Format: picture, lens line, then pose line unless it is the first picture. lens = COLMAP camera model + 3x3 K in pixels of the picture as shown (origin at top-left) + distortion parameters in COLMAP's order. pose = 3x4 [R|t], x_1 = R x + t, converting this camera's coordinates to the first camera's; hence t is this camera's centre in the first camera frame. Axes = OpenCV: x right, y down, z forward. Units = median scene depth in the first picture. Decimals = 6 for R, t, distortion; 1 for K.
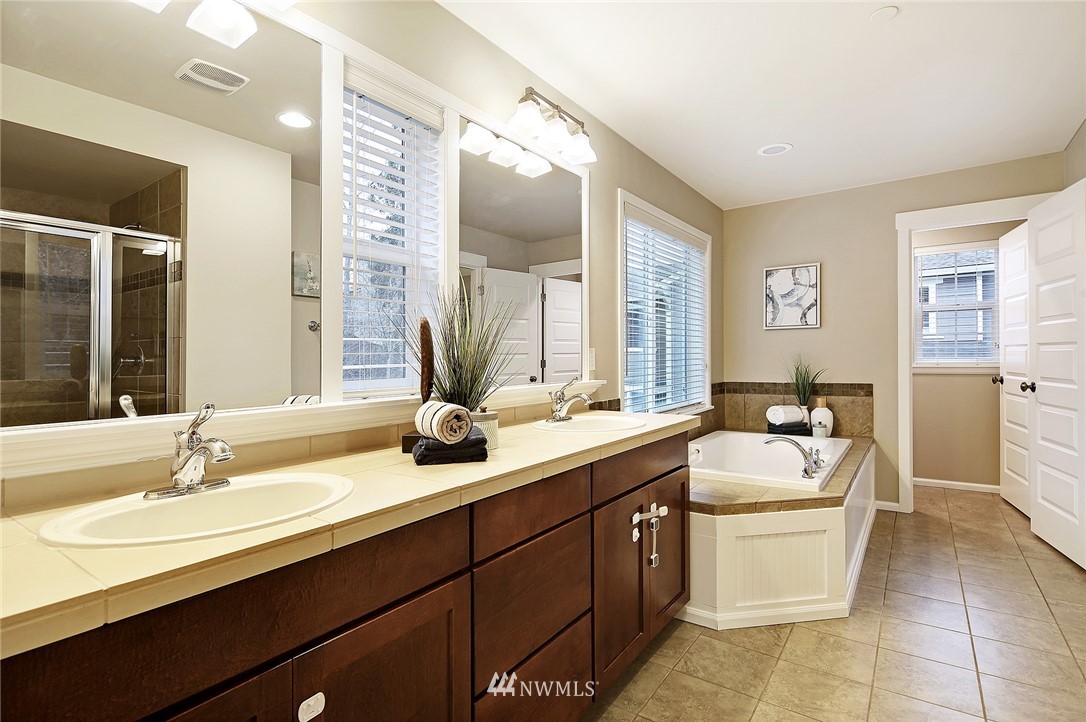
lens RADIAL K [[530.0, 0, 536.9], [0, 530.0, 357.5], [0, 0, 1]] dist [0.006034, 0.000437]
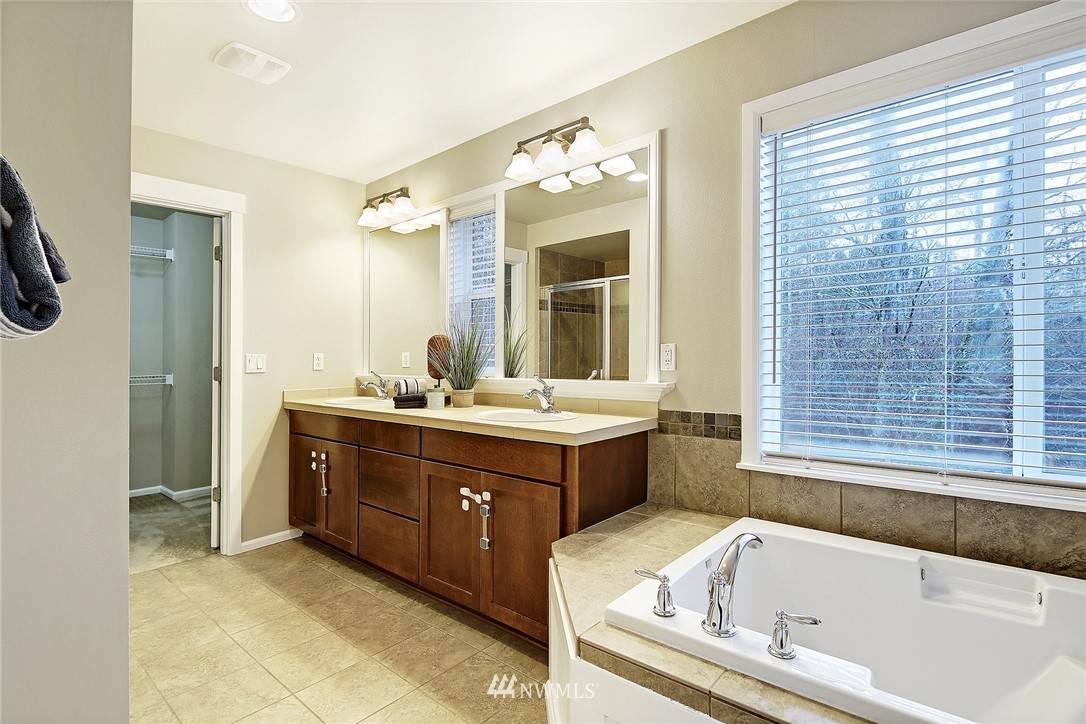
lens RADIAL K [[530.0, 0, 538.9], [0, 530.0, 354.9], [0, 0, 1]] dist [0.006034, 0.000437]
pose [[-0.091837, 0.006009, -0.995756, 1.339017], [0.005662, 0.999969, 0.005512, -0.010744], [0.995758, -0.005132, -0.091868, 1.253960]]
